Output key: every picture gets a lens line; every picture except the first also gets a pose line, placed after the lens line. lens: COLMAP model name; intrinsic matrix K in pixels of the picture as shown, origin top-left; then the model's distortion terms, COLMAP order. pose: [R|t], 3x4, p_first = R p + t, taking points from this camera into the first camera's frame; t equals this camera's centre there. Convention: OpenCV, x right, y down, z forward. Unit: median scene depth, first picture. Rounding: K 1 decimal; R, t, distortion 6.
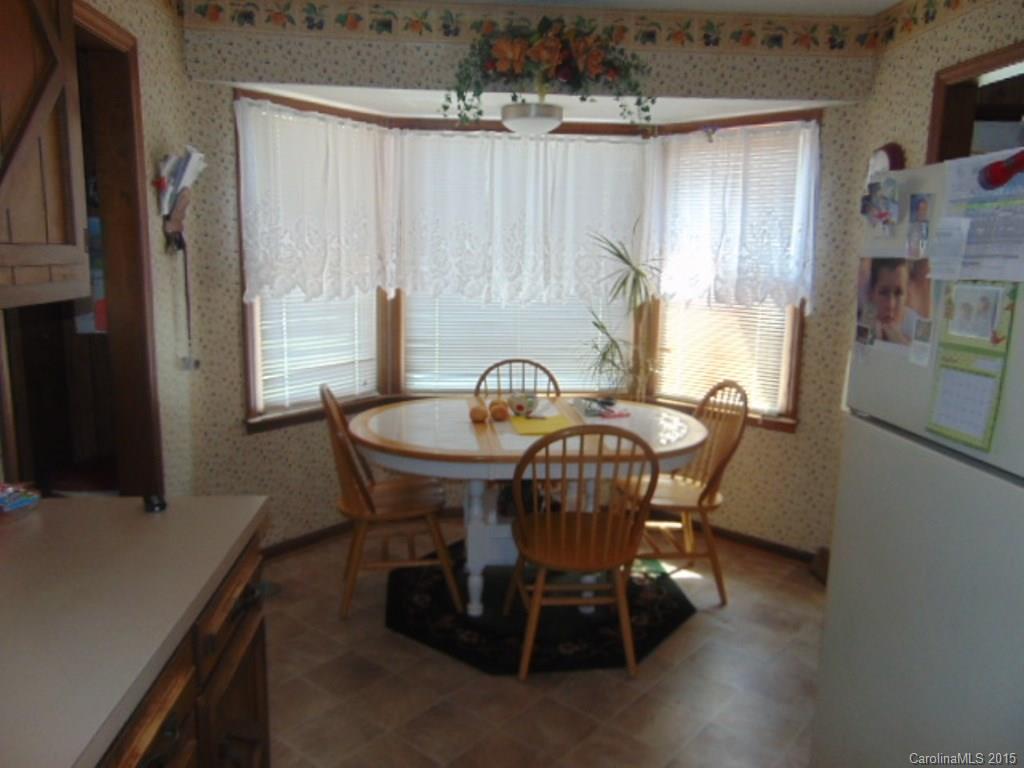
lens RADIAL K [[779.8, 0, 512.0], [0, 779.8, 384.0], [0, 0, 1]] dist [-0.046602, 0.090280]
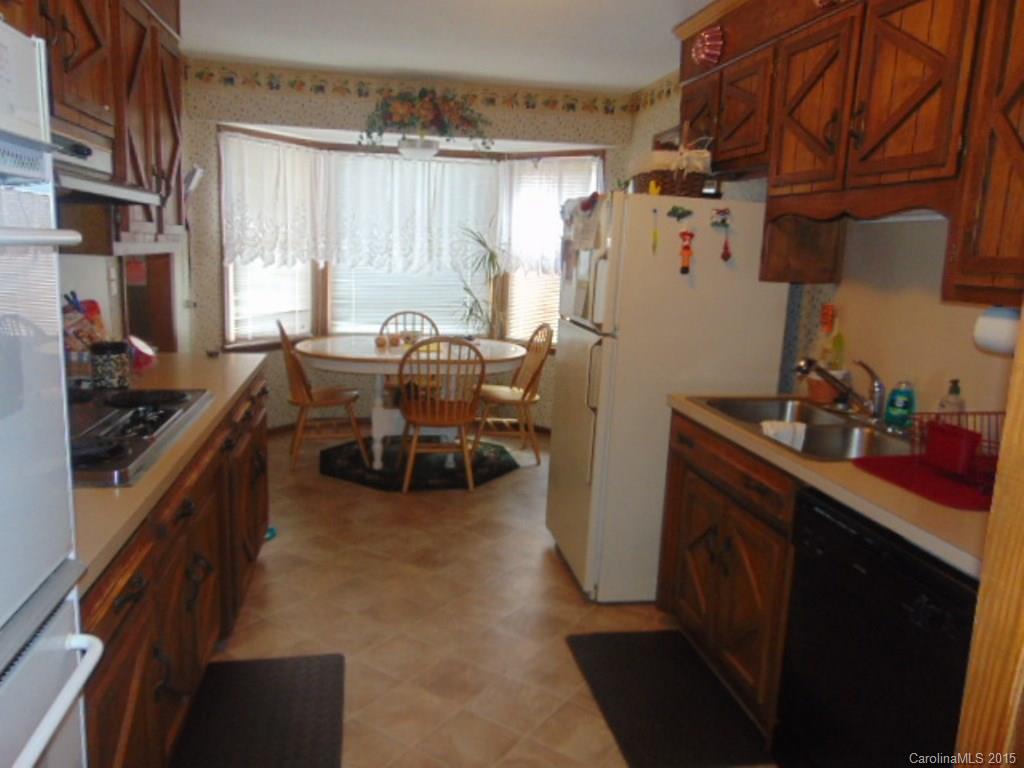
lens RADIAL K [[779.8, 0, 512.0], [0, 779.8, 384.0], [0, 0, 1]] dist [-0.046602, 0.090280]
pose [[0.994655, 0.003474, 0.103194, 0.055107], [-0.004564, 0.999936, 0.010324, 0.101683], [-0.103152, -0.010740, 0.994608, -0.539114]]
